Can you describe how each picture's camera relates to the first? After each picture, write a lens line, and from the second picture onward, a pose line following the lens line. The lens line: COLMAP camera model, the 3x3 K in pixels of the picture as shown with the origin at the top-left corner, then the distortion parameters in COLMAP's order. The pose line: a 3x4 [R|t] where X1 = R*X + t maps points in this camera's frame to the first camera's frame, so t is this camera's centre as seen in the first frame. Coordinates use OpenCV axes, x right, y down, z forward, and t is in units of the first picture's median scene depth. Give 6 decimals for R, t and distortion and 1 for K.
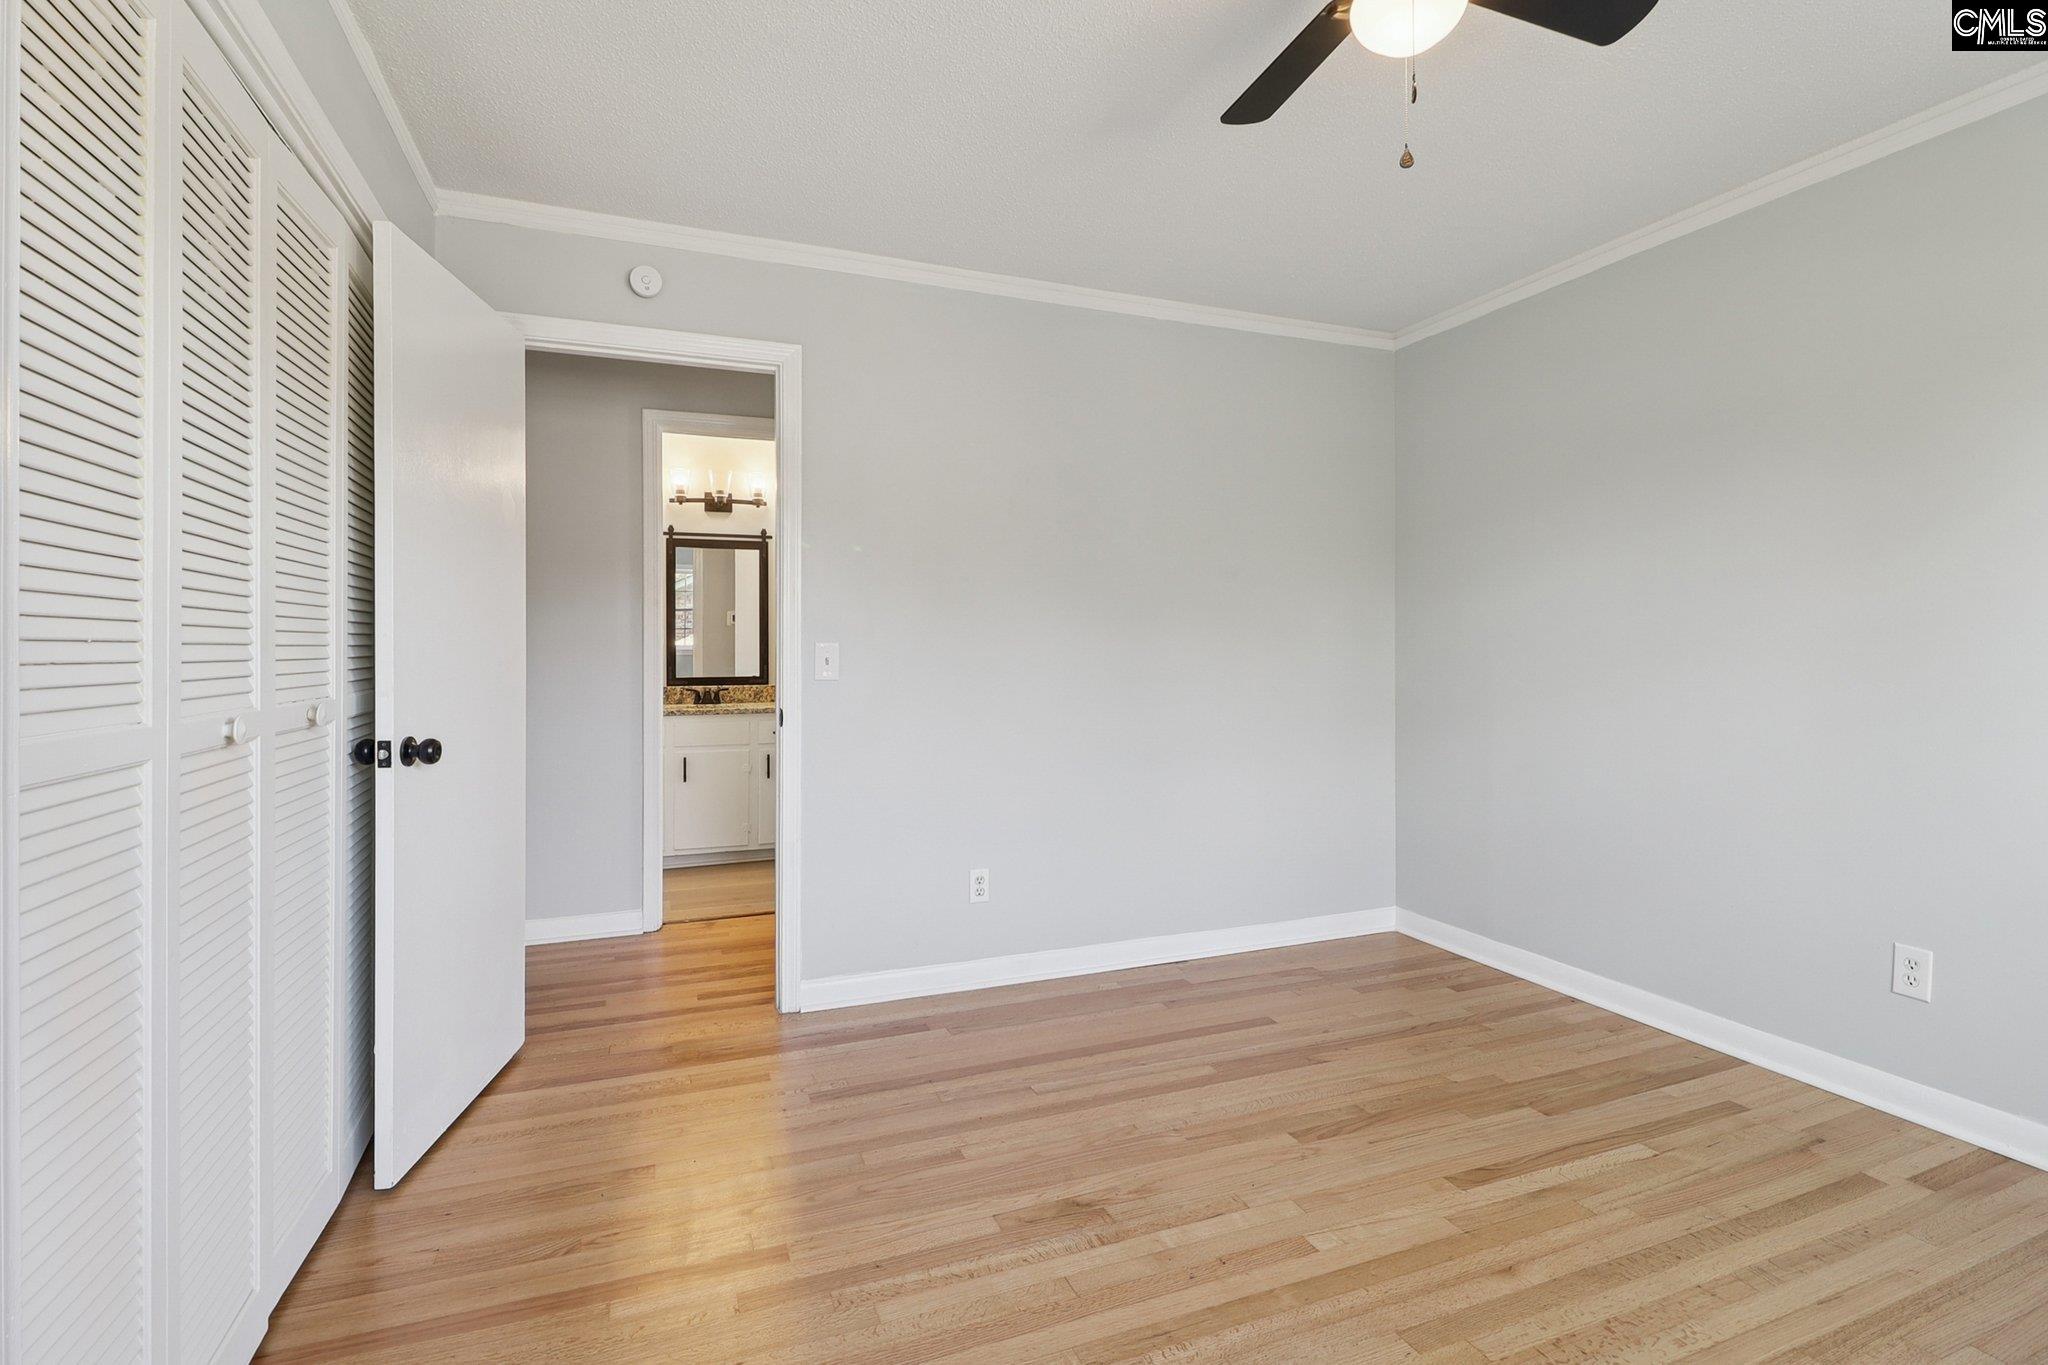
lens RADIAL K [[968.5, 0, 1033.6], [0, 968.5, 648.7], [0, 0, 1]] dist [0.000175, -0.013737]
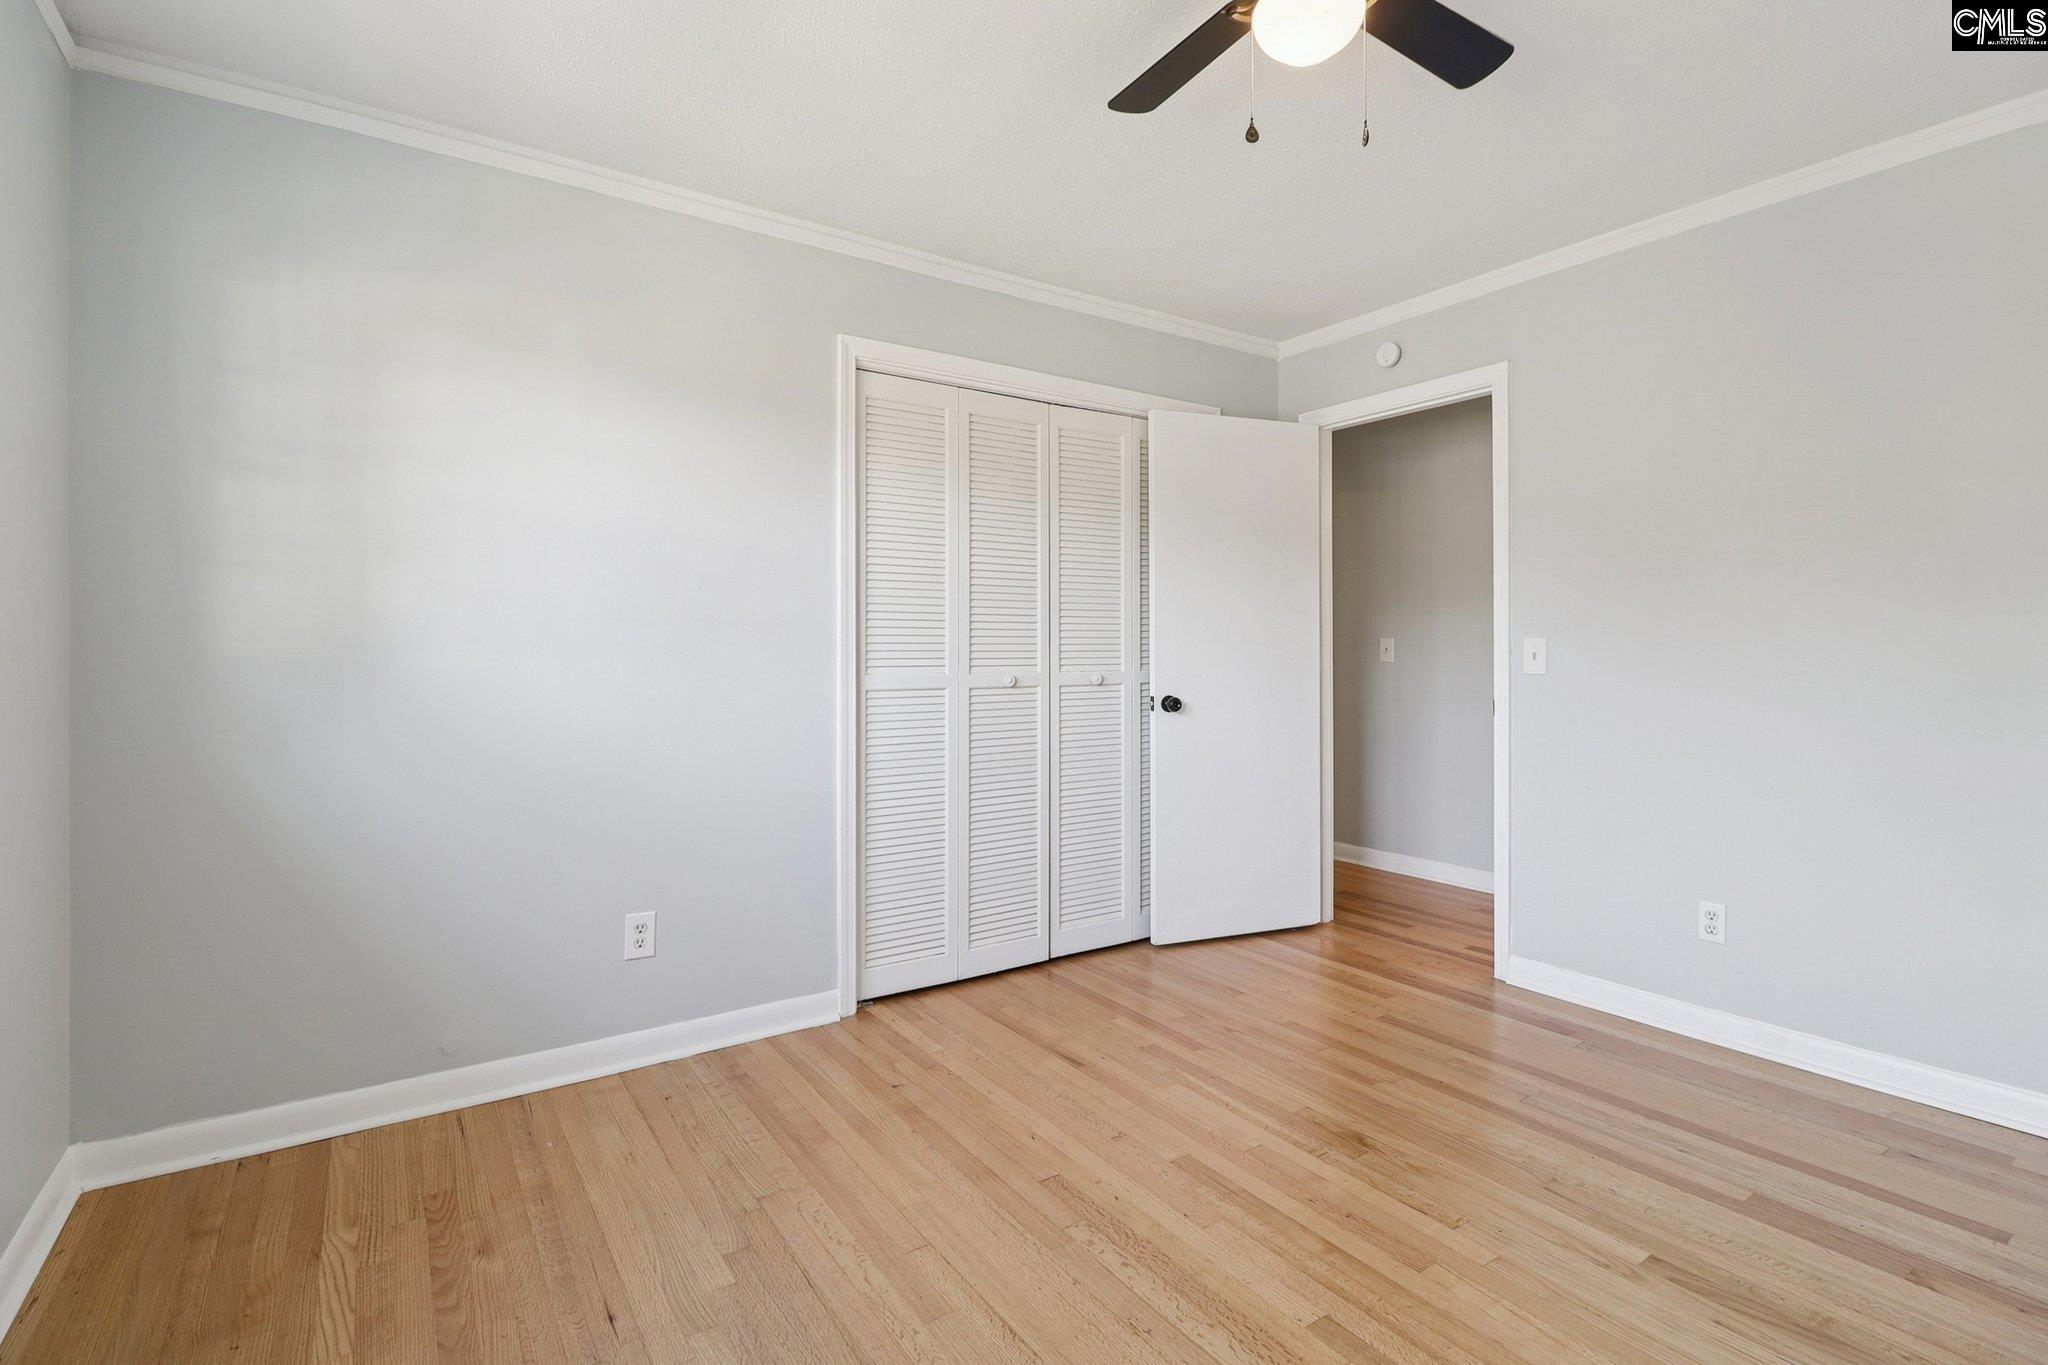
lens RADIAL K [[968.5, 0, 1033.6], [0, 968.5, 648.7], [0, 0, 1]] dist [0.000175, -0.013737]
pose [[0.215075, -0.000461, -0.976598, 0.748922], [0.003369, 0.999994, 0.000270, 0.002946], [0.976592, -0.003348, 0.215075, 0.277084]]
